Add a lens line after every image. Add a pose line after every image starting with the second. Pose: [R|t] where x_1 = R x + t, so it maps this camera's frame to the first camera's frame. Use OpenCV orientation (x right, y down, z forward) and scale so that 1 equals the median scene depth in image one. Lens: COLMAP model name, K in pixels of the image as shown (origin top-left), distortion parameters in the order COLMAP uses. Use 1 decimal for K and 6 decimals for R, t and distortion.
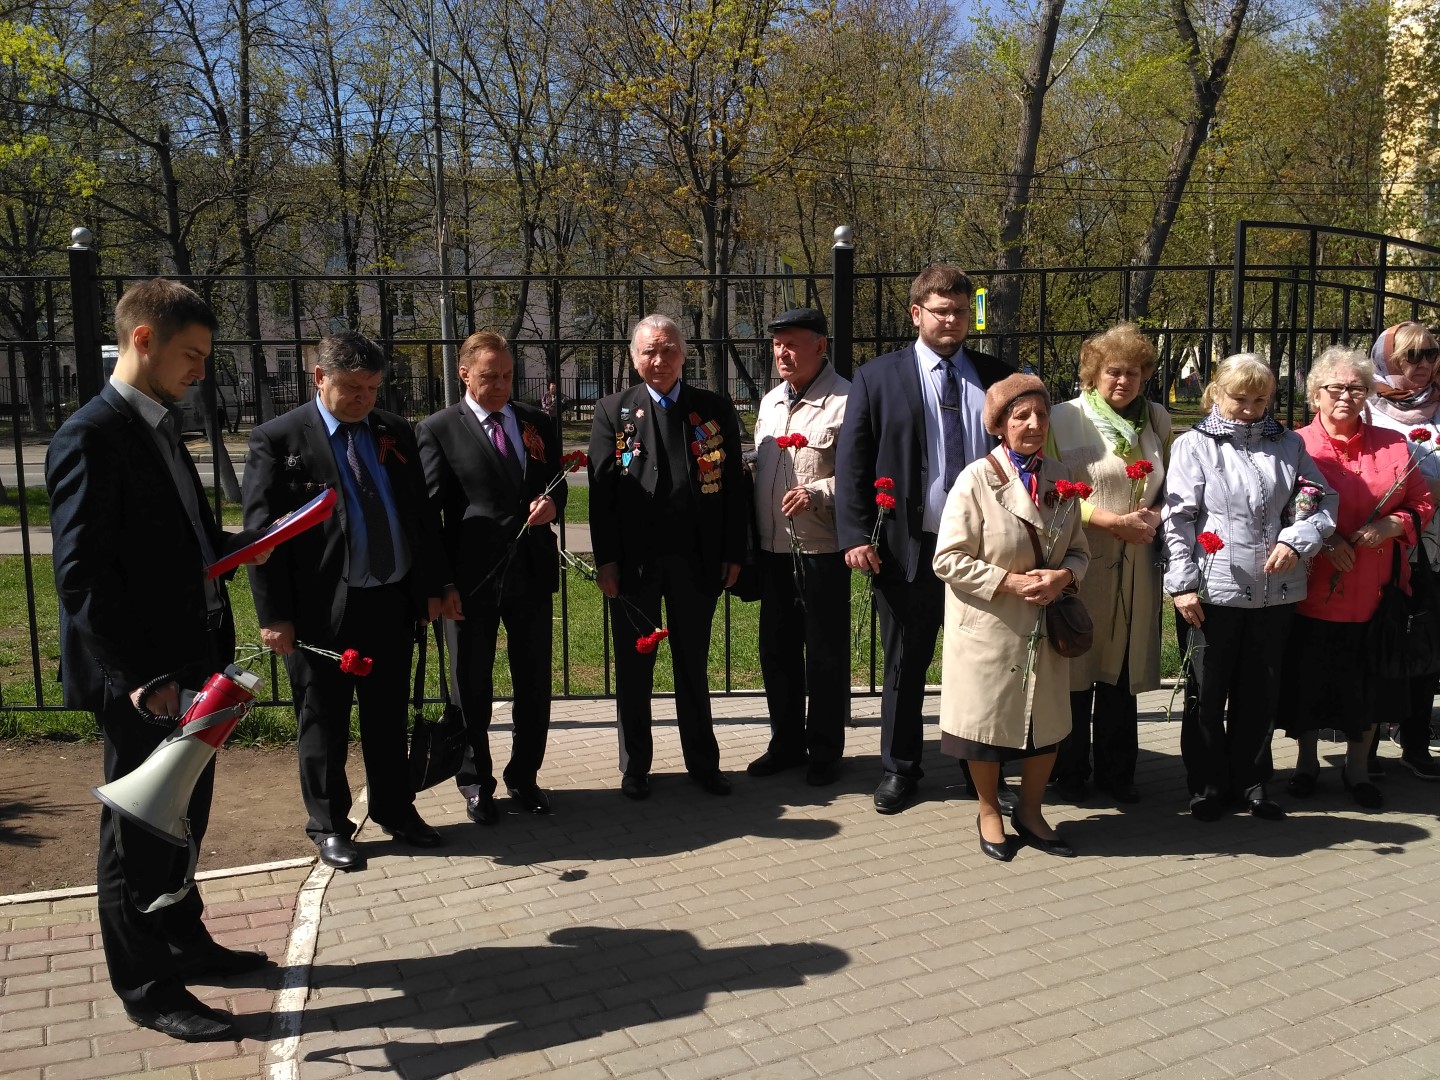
lens RADIAL K [[1301.3, 0, 720.0], [0, 1301.3, 540.0], [0, 0, 1]] dist [0.000792, 0.002074]
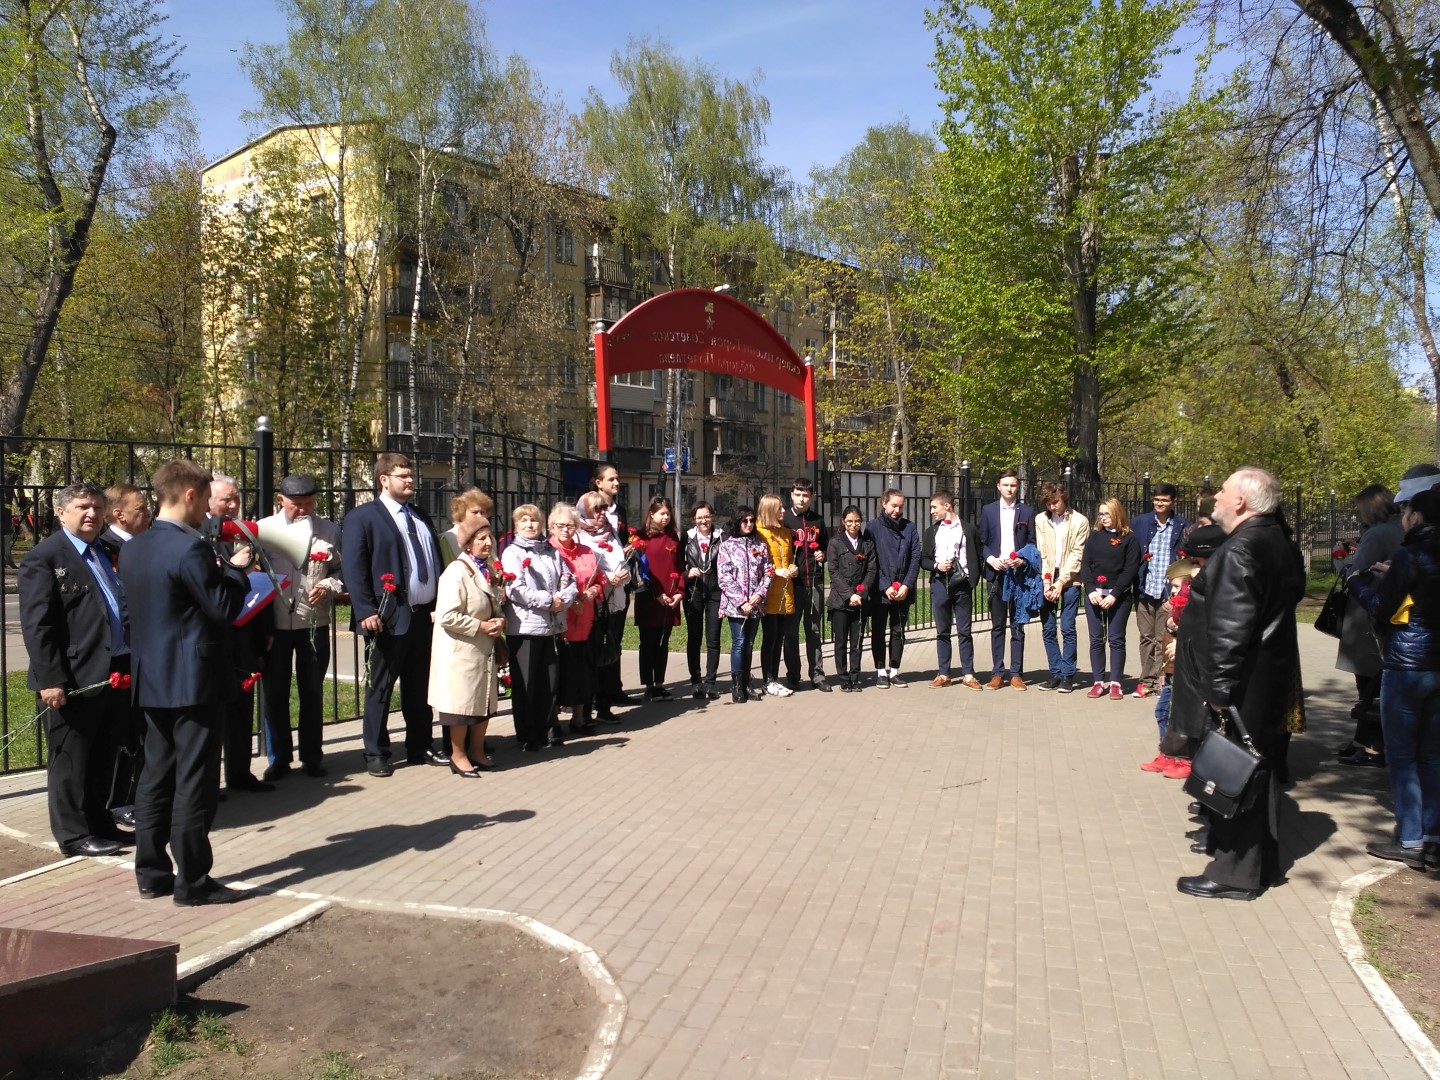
lens RADIAL K [[1301.3, 0, 720.0], [0, 1301.3, 540.0], [0, 0, 1]] dist [0.000792, 0.002074]
pose [[0.634682, -0.003893, 0.772764, -1.002711], [0.084728, 0.994309, -0.064579, 0.058785], [-0.768114, 0.106462, 0.631400, -0.468115]]
